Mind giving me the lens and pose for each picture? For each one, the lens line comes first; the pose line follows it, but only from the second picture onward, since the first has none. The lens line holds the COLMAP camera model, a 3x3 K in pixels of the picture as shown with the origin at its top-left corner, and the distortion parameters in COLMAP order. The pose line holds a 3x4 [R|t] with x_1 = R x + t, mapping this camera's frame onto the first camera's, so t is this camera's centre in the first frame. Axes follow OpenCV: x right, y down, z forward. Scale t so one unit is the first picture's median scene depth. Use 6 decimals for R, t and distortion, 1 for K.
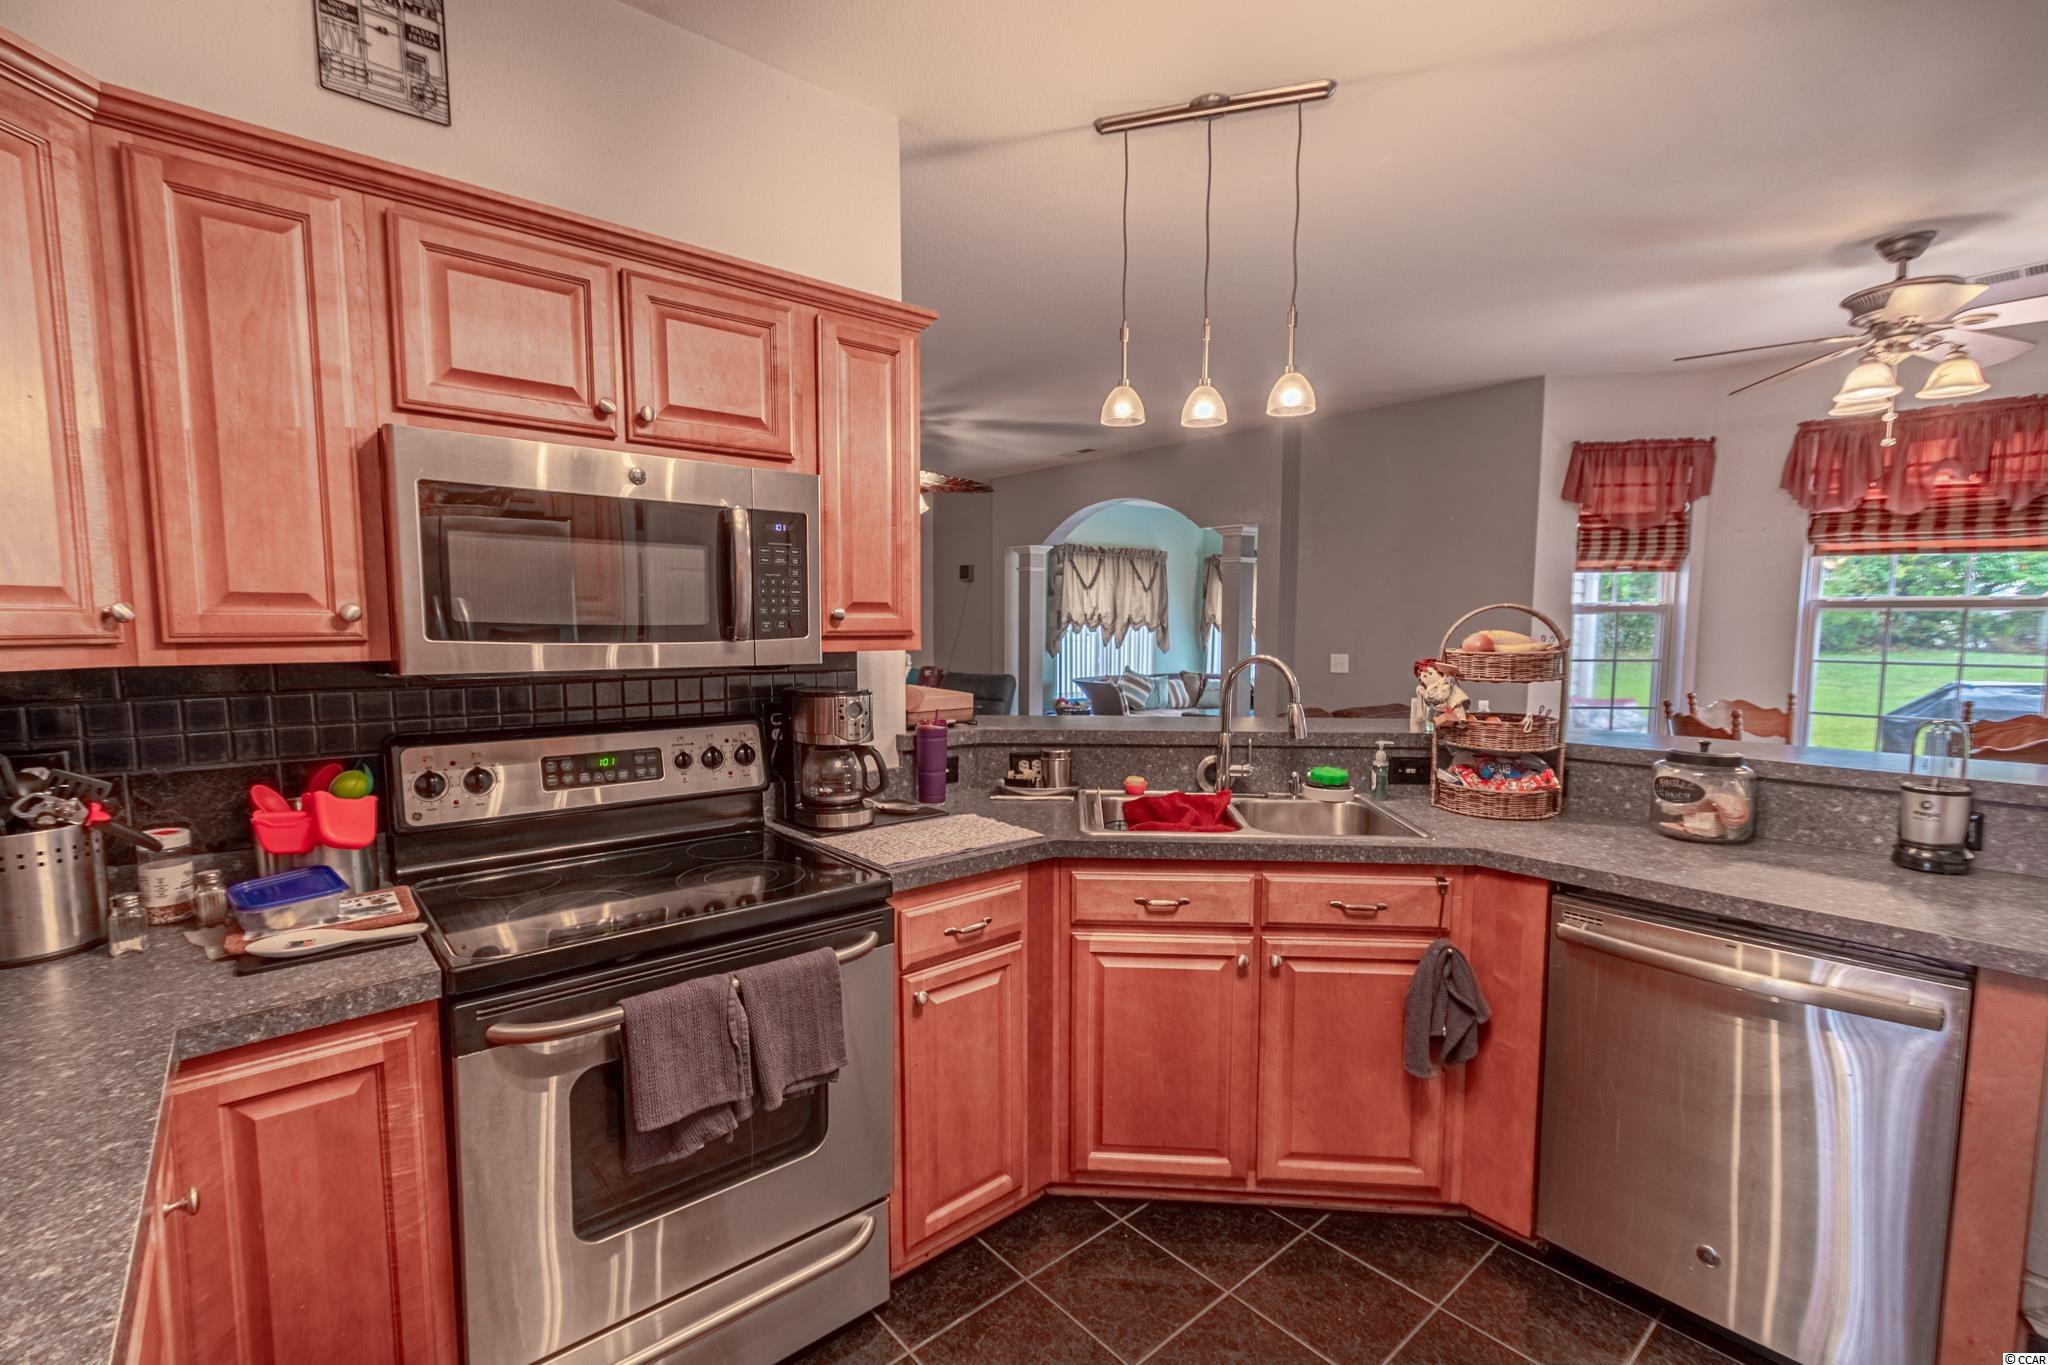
lens RADIAL K [[901.7, 0, 1016.7], [0, 901.7, 705.1], [0, 0, 1]] dist [0.004924, 0.001735]
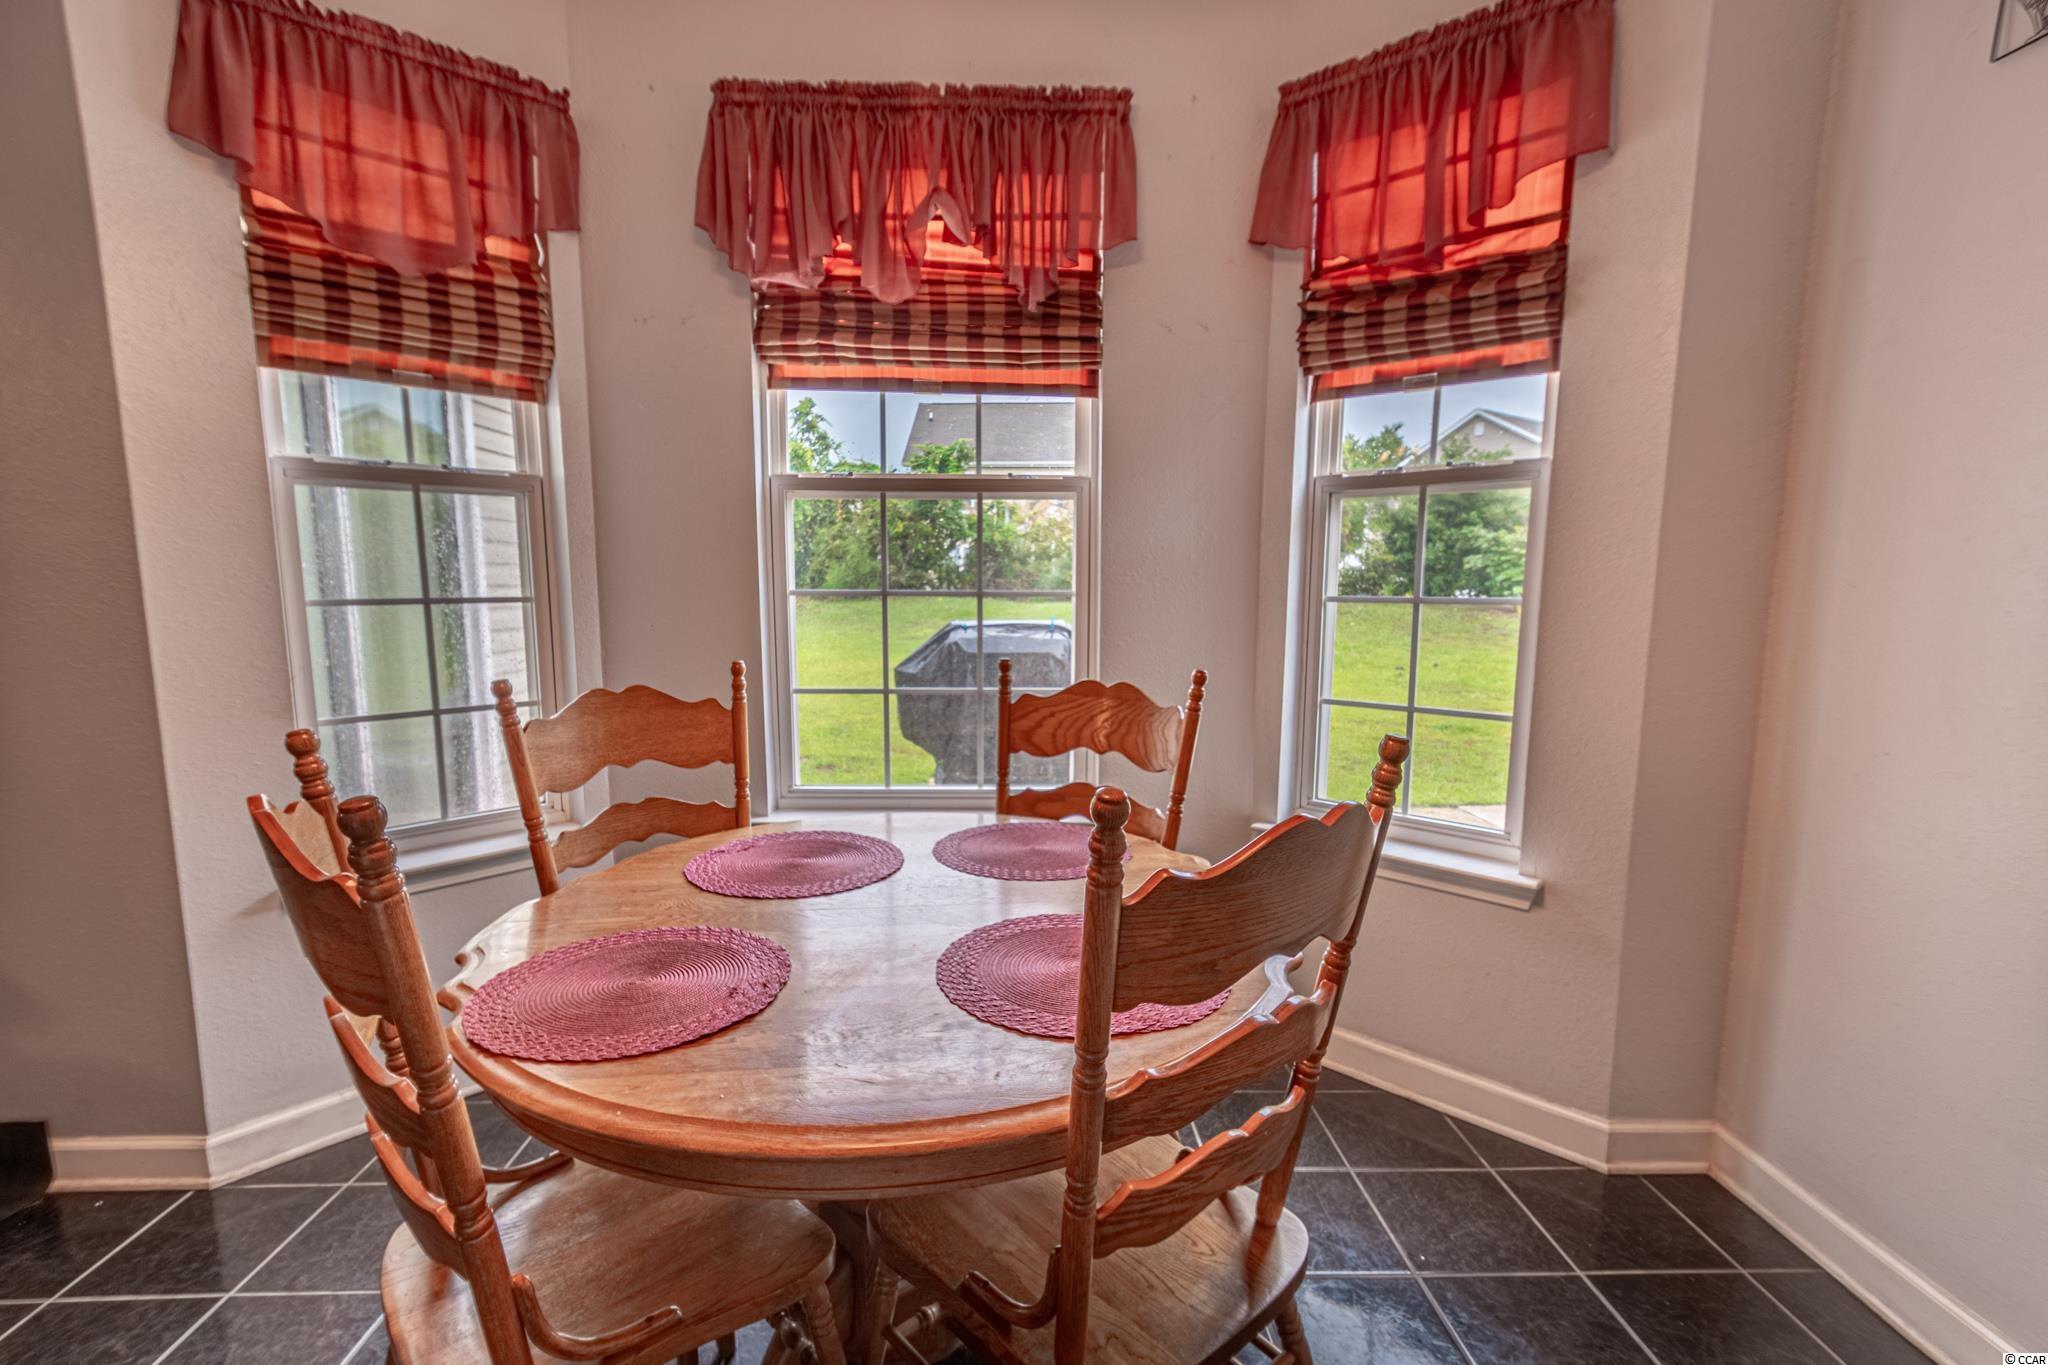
lens RADIAL K [[901.7, 0, 1020.5], [0, 901.7, 693.8], [0, 0, 1]] dist [0.004924, 0.001735]
pose [[0.623767, -0.097585, 0.775495, 0.414882], [0.069971, 0.995164, 0.068946, -0.012896], [-0.778472, 0.011256, 0.627578, 0.426596]]
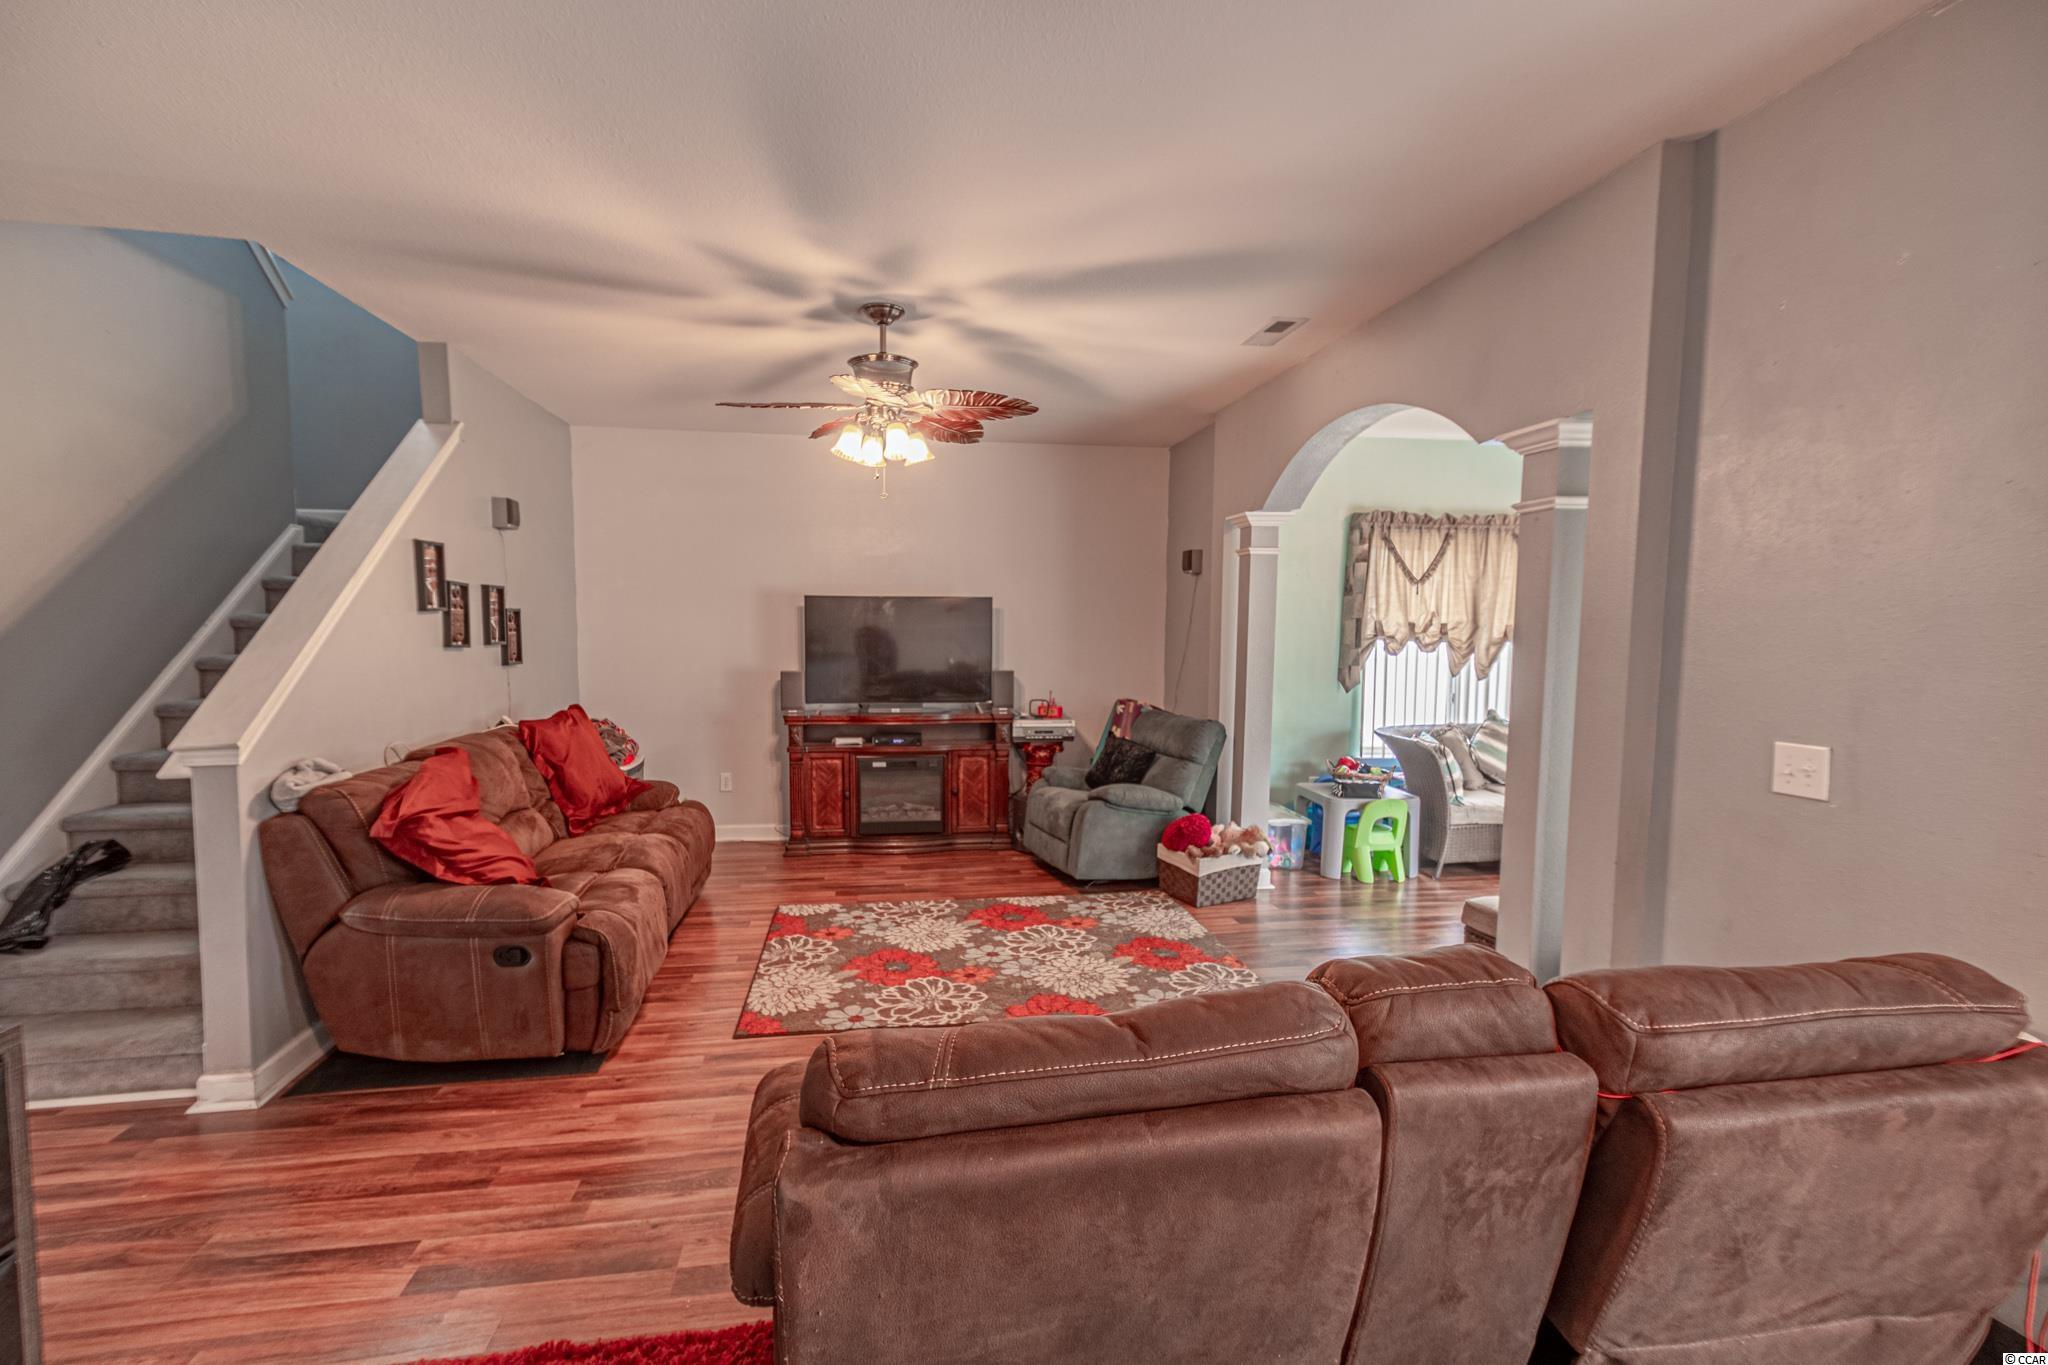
lens RADIAL K [[901.7, 0, 1010.5], [0, 901.7, 699.6], [0, 0, 1]] dist [0.004924, 0.001735]
pose [[0.852101, 0.049791, -0.521004, 0.260145], [-0.054636, 0.998488, 0.006066, -0.058235], [0.520518, 0.023297, 0.853533, 0.510383]]
